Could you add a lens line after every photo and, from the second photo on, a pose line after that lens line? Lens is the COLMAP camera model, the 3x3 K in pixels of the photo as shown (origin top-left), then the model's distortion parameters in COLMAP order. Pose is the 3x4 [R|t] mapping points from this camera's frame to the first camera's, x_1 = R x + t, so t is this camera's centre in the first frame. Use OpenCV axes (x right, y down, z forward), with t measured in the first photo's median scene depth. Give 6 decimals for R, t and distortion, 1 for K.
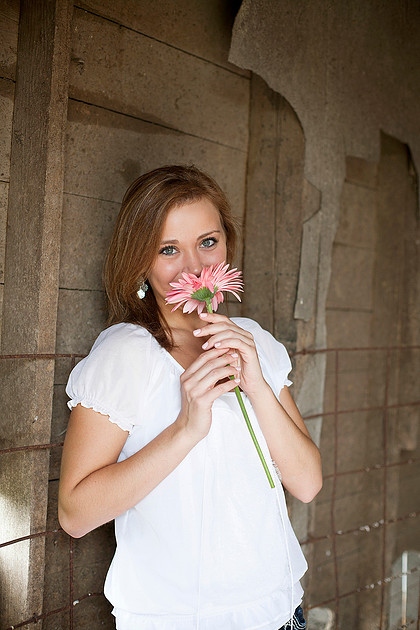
lens RADIAL K [[910.1, 0, 207.3], [0, 910.1, 313.4], [0, 0, 1]] dist [-0.136710, 0.000000]
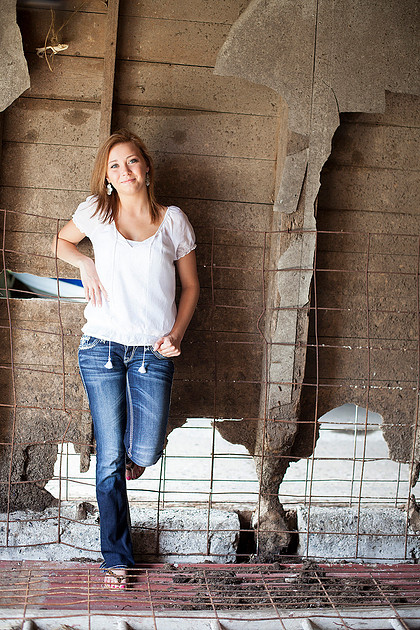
lens RADIAL K [[910.1, 0, 206.8], [0, 910.1, 319.5], [0, 0, 1]] dist [-0.136710, 0.000000]
pose [[0.683637, 0.060152, -0.727340, 1.276779], [-0.027915, 0.998024, 0.056301, 0.118263], [0.729289, -0.018186, 0.683964, -0.293754]]
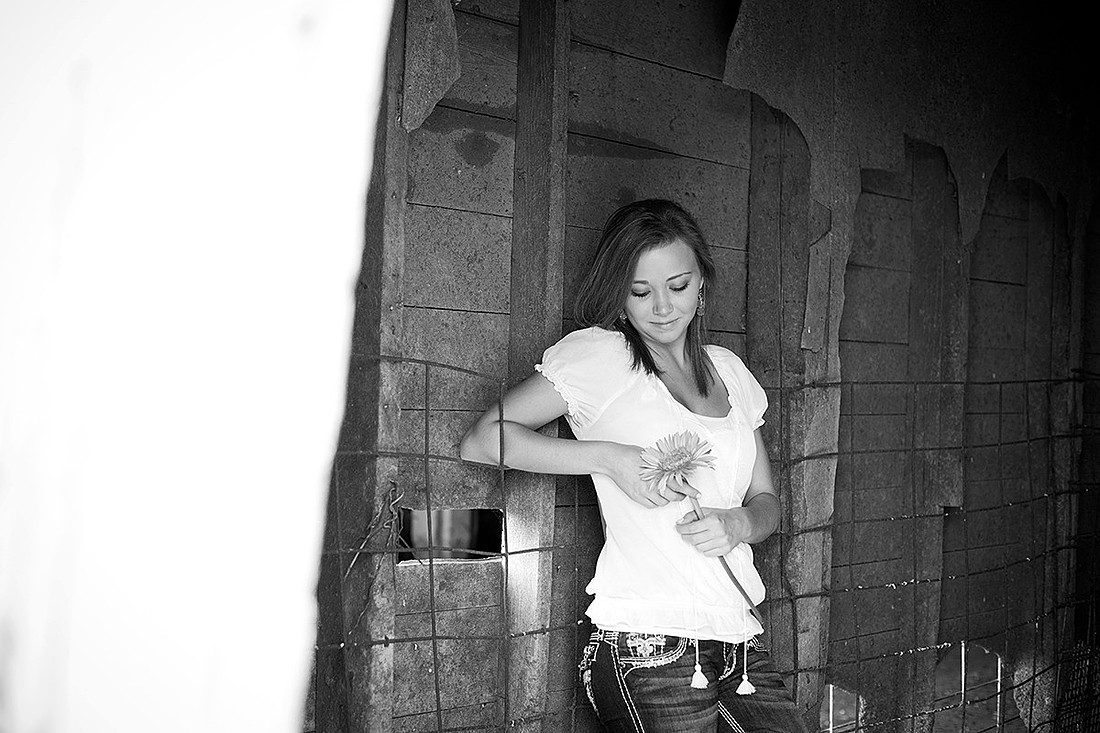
lens RADIAL K [[1589.1, 0, 552.6], [0, 1589.1, 361.3], [0, 0, 1]] dist [-0.136710, 0.000000]
pose [[0.993309, -0.016275, -0.114336, 0.027379], [0.014753, 0.999791, -0.014145, 0.037749], [0.114542, 0.012363, 0.993341, -0.640491]]
